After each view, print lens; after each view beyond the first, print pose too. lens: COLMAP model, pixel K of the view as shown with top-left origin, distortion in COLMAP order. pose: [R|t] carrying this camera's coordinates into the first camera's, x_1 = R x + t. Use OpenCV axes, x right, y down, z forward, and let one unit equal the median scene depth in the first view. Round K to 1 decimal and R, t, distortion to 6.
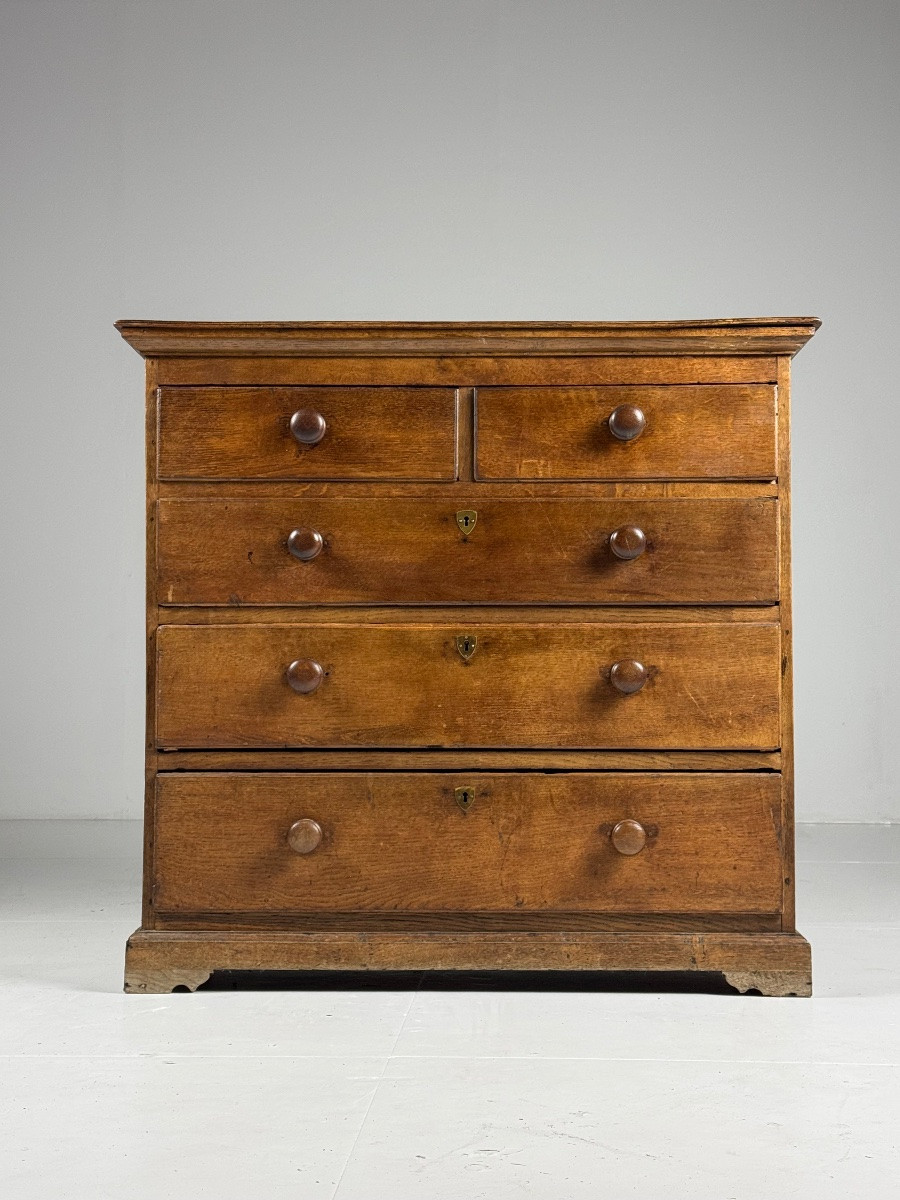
lens RADIAL K [[1751.8, 0, 450.0], [0, 1751.8, 600.0], [0, 0, 1]] dist [0.135044, -0.019844]
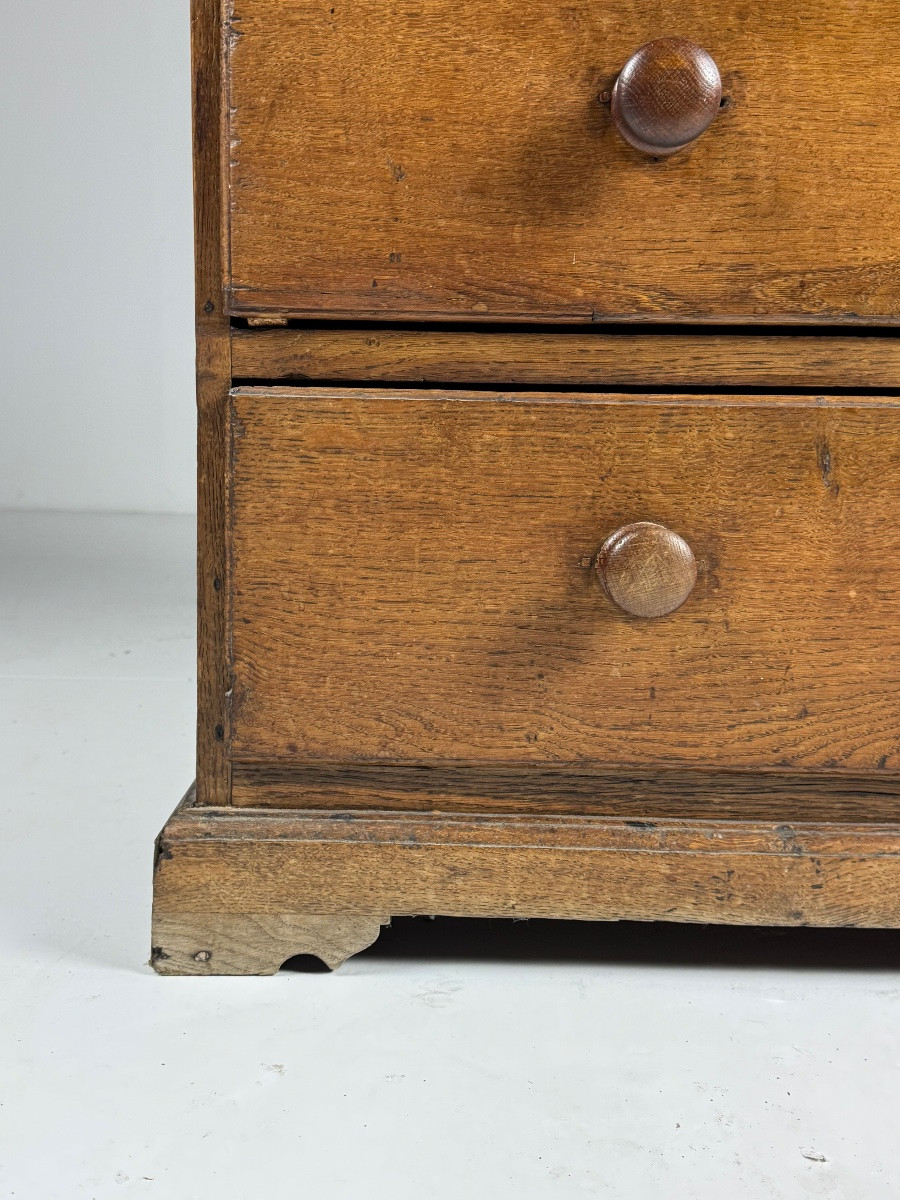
lens RADIAL K [[1251.9, 0, 450.0], [0, 1251.9, 600.0], [0, 0, 1]] dist [0.178254, -0.407629]
pose [[0.999461, 0.014409, 0.029496, -0.129304], [-0.019124, 0.985871, 0.166412, 0.097879], [-0.026681, -0.166887, 0.985615, 0.741430]]
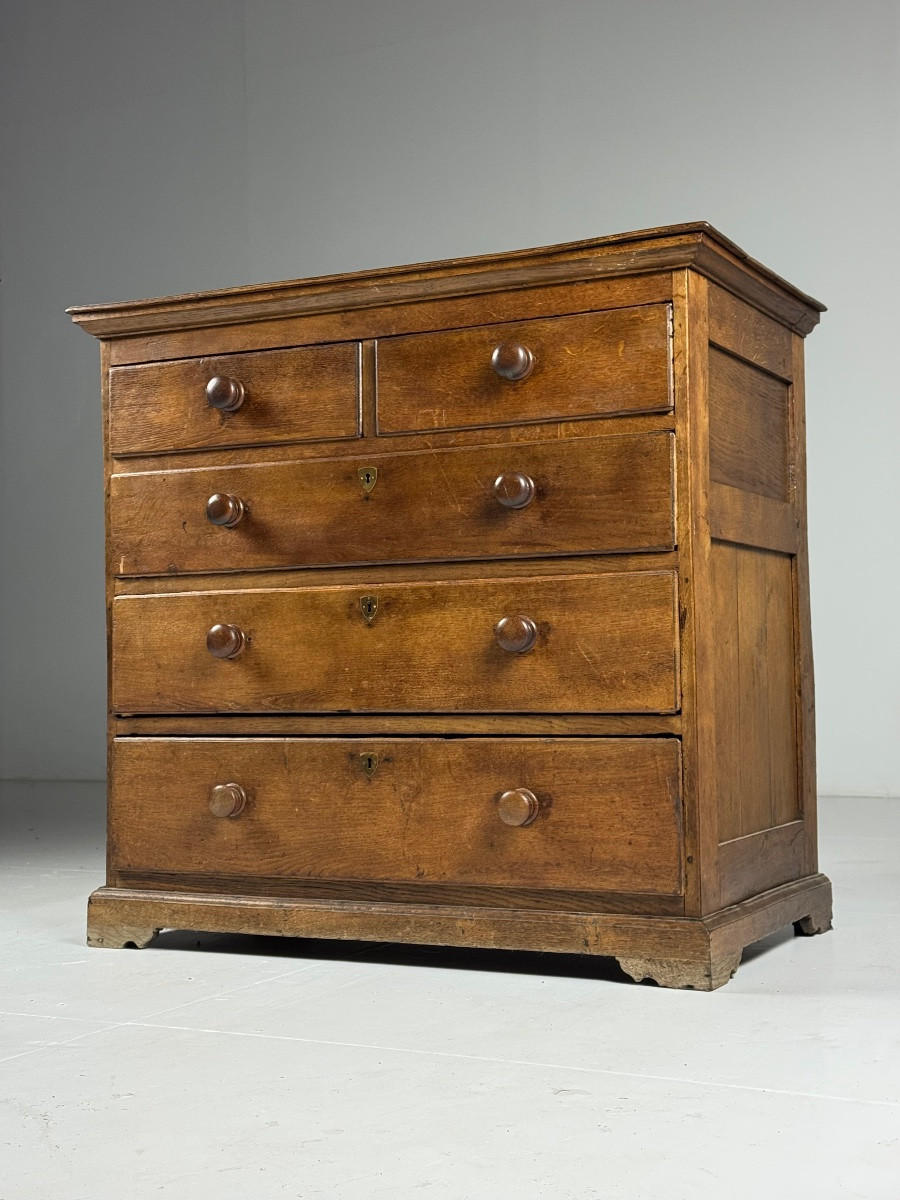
lens RADIAL K [[1751.8, 0, 450.0], [0, 1751.8, 600.0], [0, 0, 1]] dist [0.135044, -0.019844]
pose [[0.896955, -0.032539, -0.440922, 0.476737], [0.033106, 0.999431, -0.006408, 0.030047], [0.440880, -0.008850, 0.897522, 0.151350]]
